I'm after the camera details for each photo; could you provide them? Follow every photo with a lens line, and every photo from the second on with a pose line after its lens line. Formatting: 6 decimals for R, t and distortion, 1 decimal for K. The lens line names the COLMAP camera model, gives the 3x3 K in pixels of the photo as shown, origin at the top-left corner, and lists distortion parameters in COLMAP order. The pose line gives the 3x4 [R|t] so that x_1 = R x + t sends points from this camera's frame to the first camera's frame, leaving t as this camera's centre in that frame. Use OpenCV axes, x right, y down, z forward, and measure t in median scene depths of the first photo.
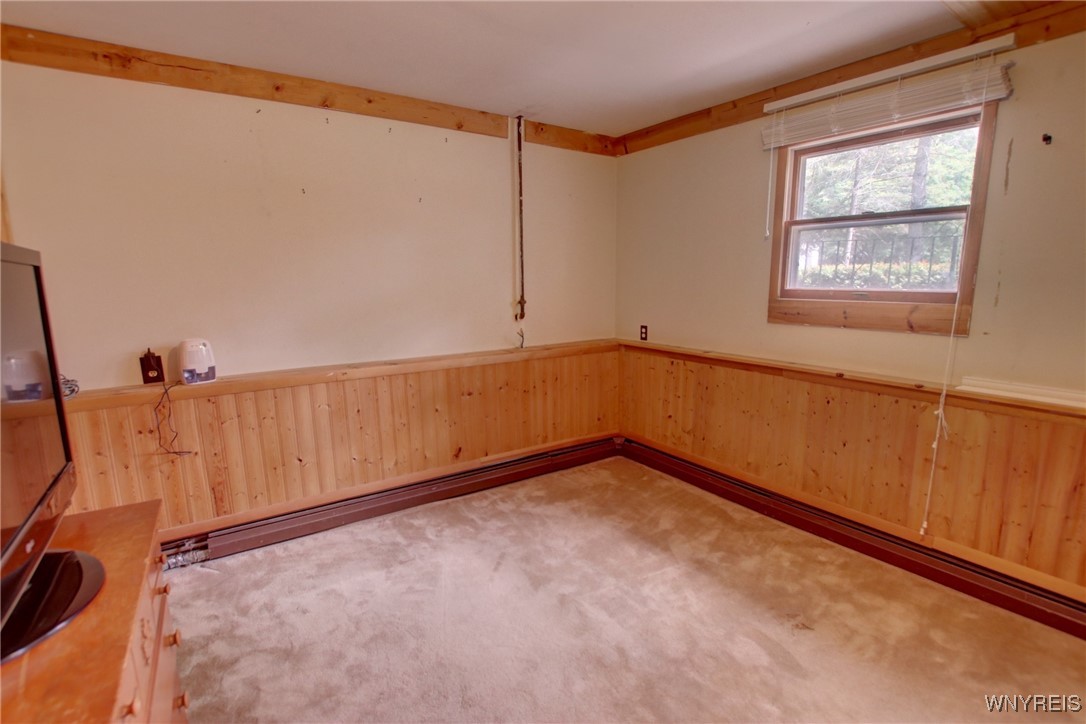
lens RADIAL K [[504.8, 0, 535.5], [0, 504.8, 368.4], [0, 0, 1]] dist [-0.037758, 0.008539]
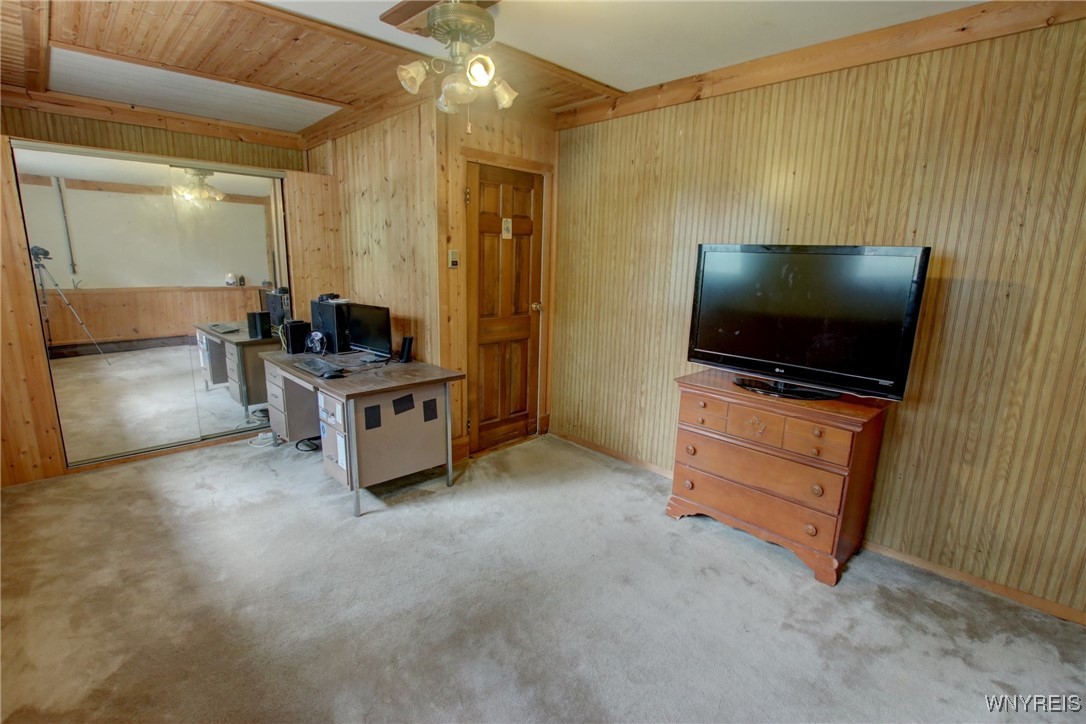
lens RADIAL K [[504.8, 0, 535.5], [0, 504.8, 368.4], [0, 0, 1]] dist [-0.037758, 0.008539]
pose [[-0.985150, 0.018946, -0.170646, 0.196753], [-0.047358, 0.925352, 0.376141, -0.174347], [0.165034, 0.378636, -0.910713, 0.996468]]
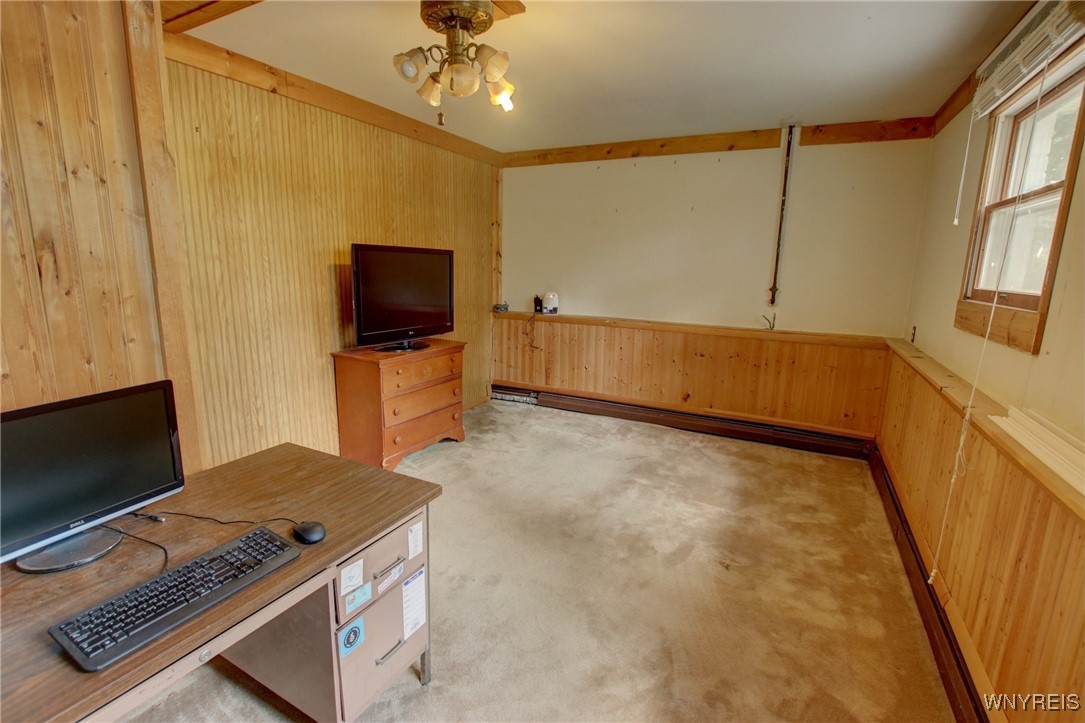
lens RADIAL K [[504.3, 0, 535.0], [0, 504.3, 367.9], [0, 0, 1]] dist [-0.037758, 0.008539]
pose [[0.472249, 0.194541, -0.859729, 0.852838], [-0.177269, 0.976375, 0.123562, -0.001883], [0.863456, 0.094051, 0.495578, -0.012891]]
